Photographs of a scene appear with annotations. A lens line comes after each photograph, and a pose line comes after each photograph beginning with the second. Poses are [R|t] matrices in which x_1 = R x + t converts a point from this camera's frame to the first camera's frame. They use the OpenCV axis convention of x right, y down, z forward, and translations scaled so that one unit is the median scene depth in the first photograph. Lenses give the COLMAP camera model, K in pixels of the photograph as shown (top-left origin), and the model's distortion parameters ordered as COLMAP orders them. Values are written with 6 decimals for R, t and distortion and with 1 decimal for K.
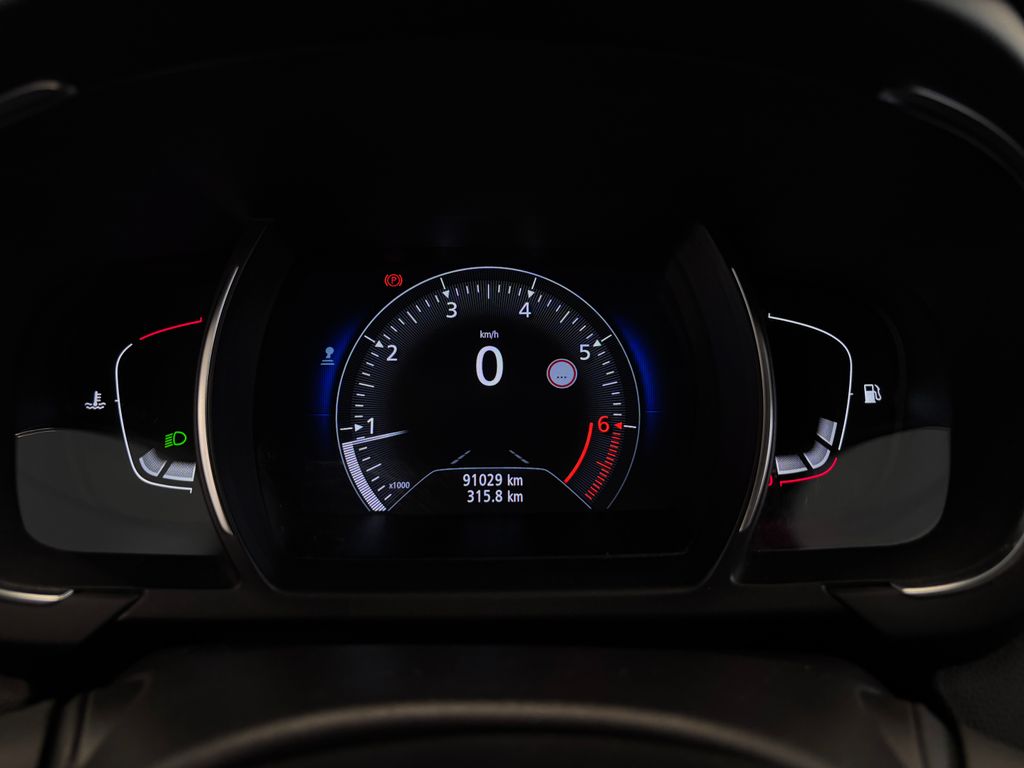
lens RADIAL K [[774.3, 0, 510.2], [0, 774.3, 382.4], [0, 0, 1]] dist [0.095099, 0.000347]
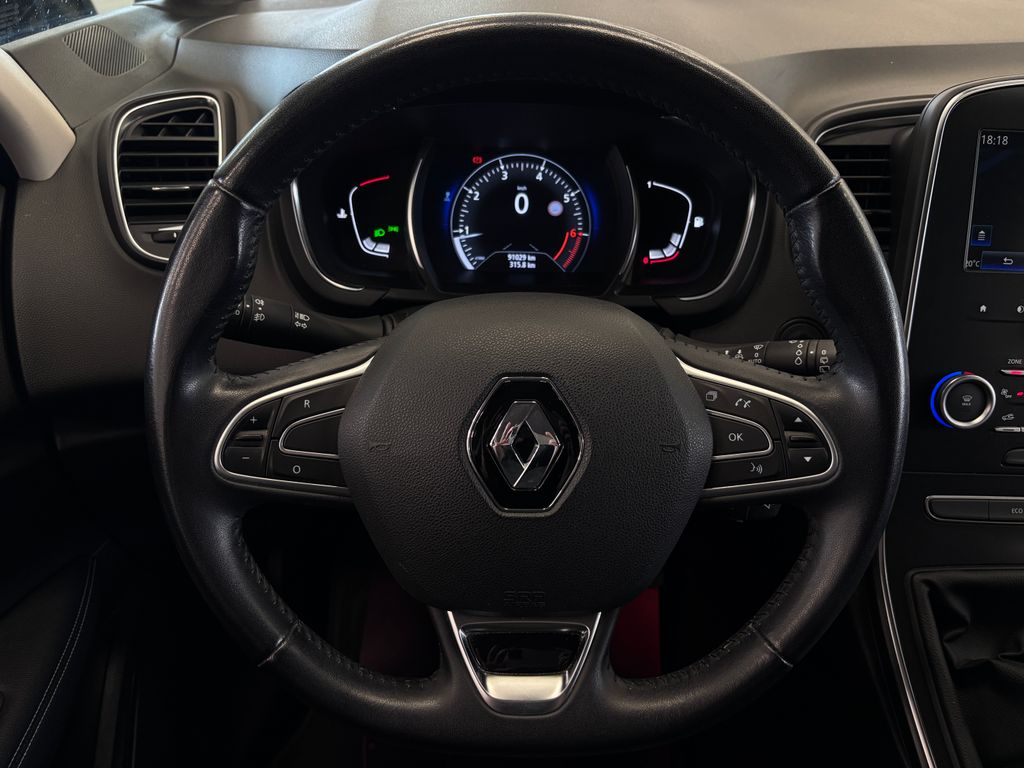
lens RADIAL K [[774.3, 0, 516.5], [0, 774.3, 386.5], [0, 0, 1]] dist [0.095099, 0.000347]
pose [[0.999456, 0.032984, -0.000563, -0.023213], [-0.032031, 0.974381, 0.222612, -0.007549], [0.007891, -0.222472, 0.974907, -1.214560]]
